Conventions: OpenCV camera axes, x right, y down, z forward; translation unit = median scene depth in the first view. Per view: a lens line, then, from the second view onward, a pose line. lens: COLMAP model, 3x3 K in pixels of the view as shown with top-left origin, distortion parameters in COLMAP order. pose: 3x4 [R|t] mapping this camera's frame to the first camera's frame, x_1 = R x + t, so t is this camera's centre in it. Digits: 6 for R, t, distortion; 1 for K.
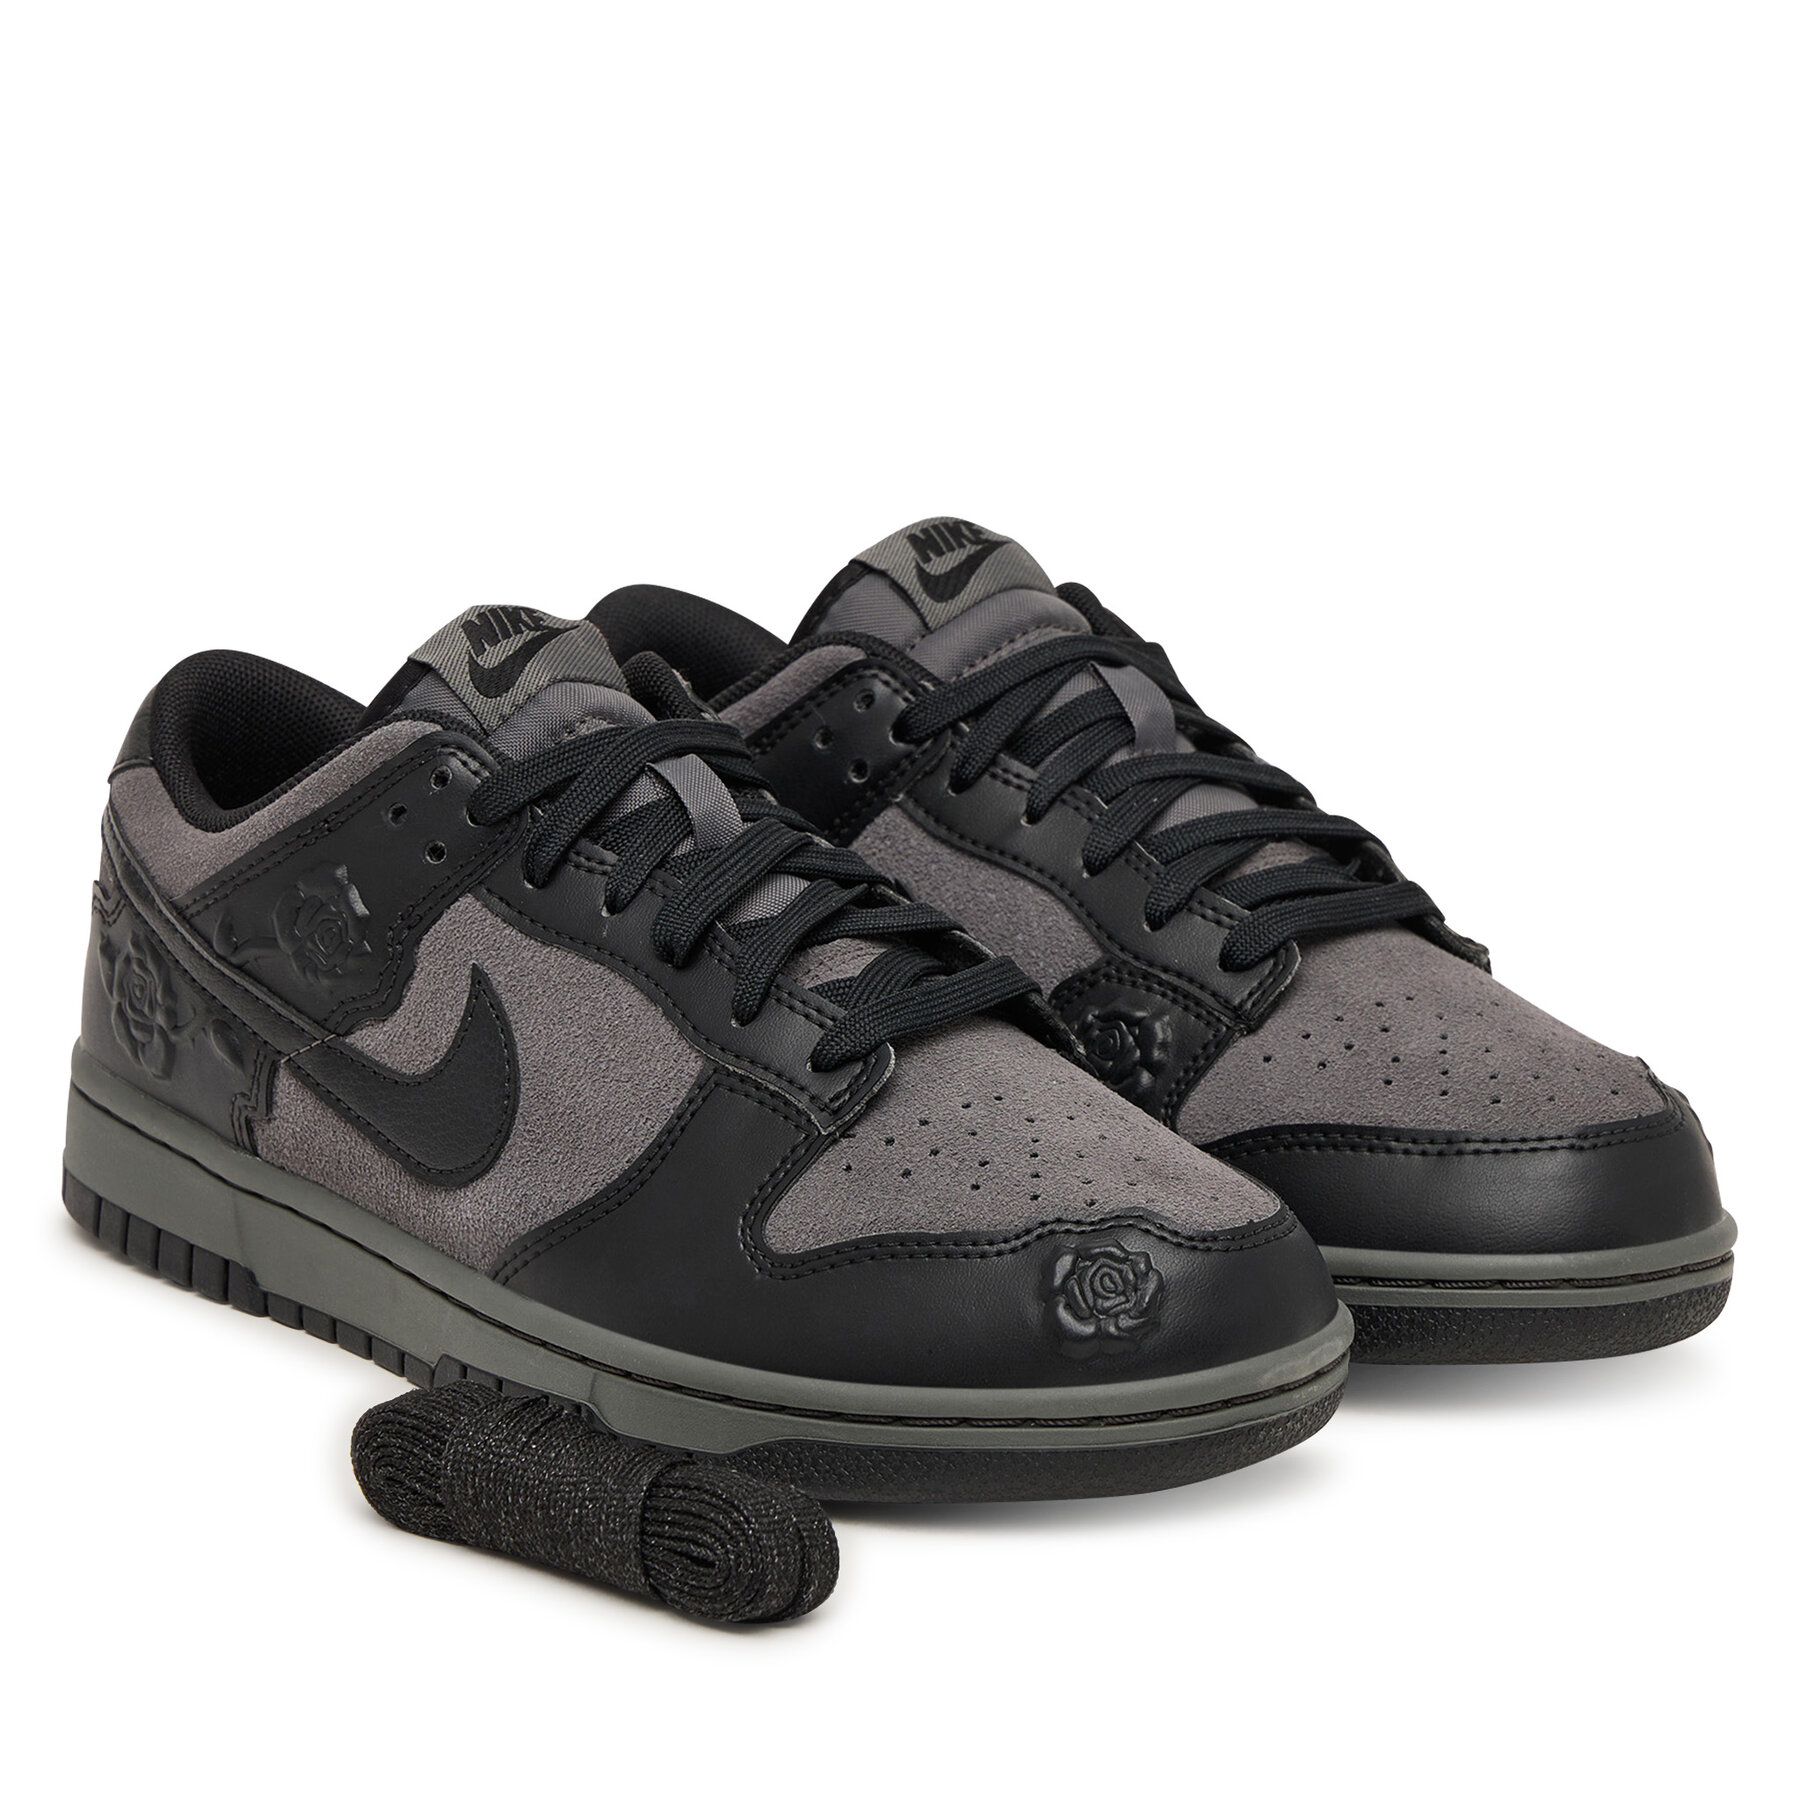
lens RADIAL K [[6266.6, 0, 896.6], [0, 6266.6, 899.1], [0, 0, 1]] dist [-1.268220, 0.000000]
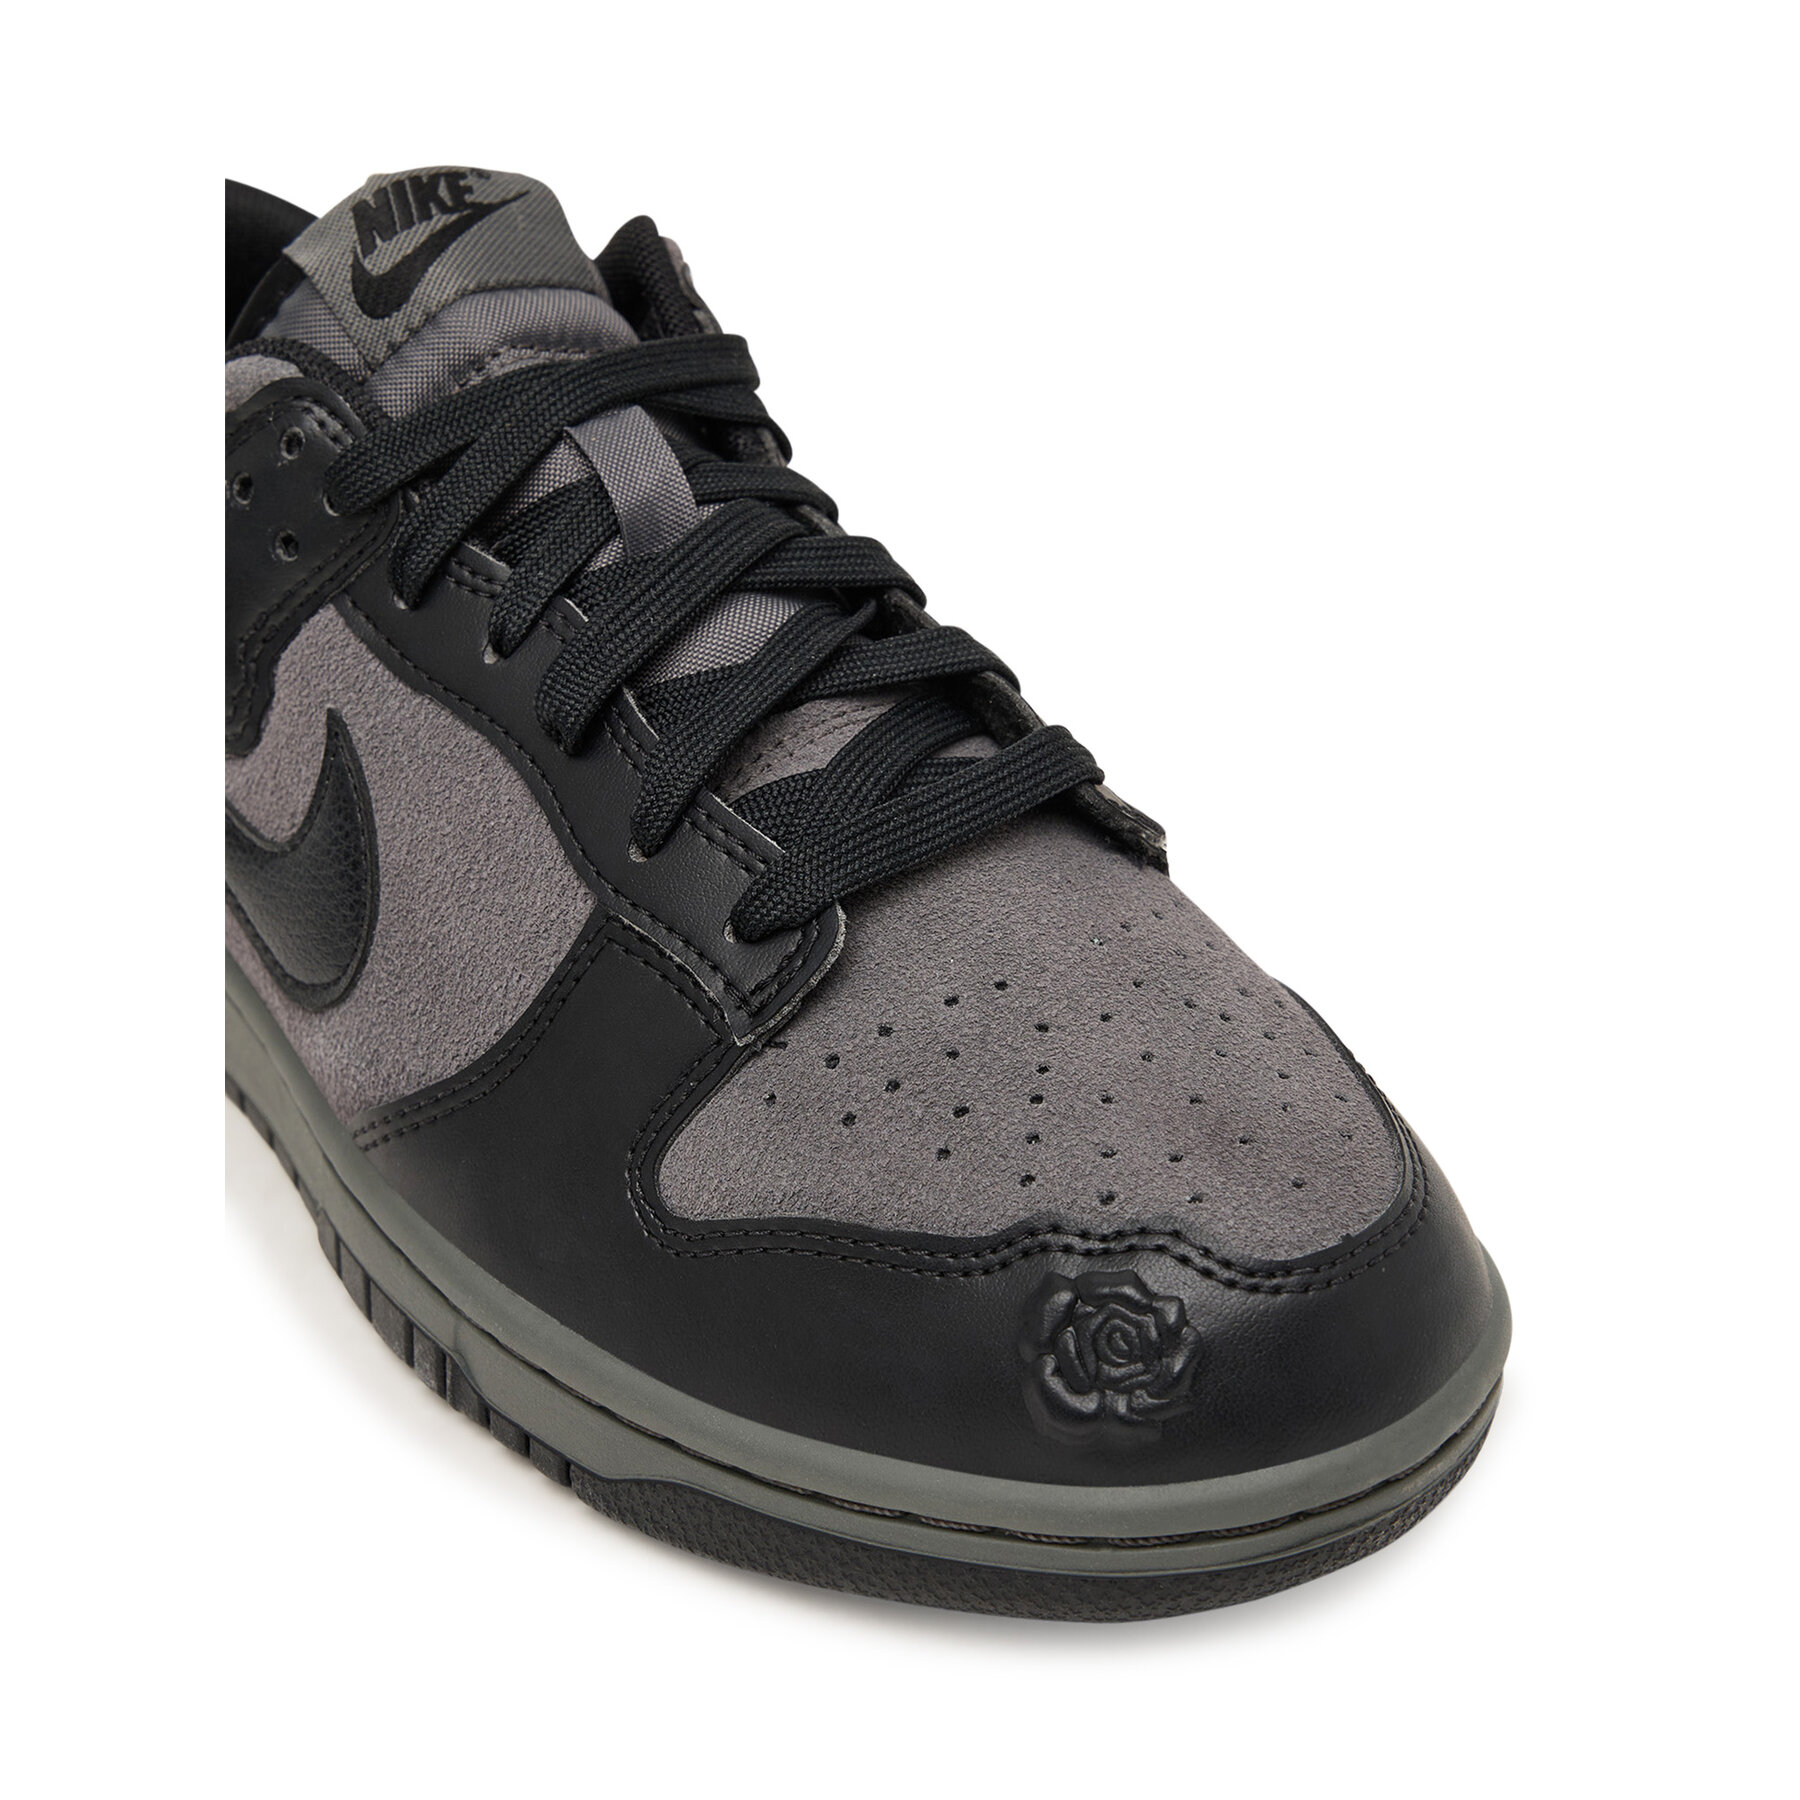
lens RADIAL K [[3764.0, 0, 895.7], [0, 3764.0, 897.1], [0, 0, 1]] dist [-0.272306, 0.000000]
pose [[0.987193, 0.032395, -0.156205, 0.067752], [0.010920, 0.963147, 0.268753, -0.086787], [0.159155, -0.267017, 0.950459, 0.600373]]
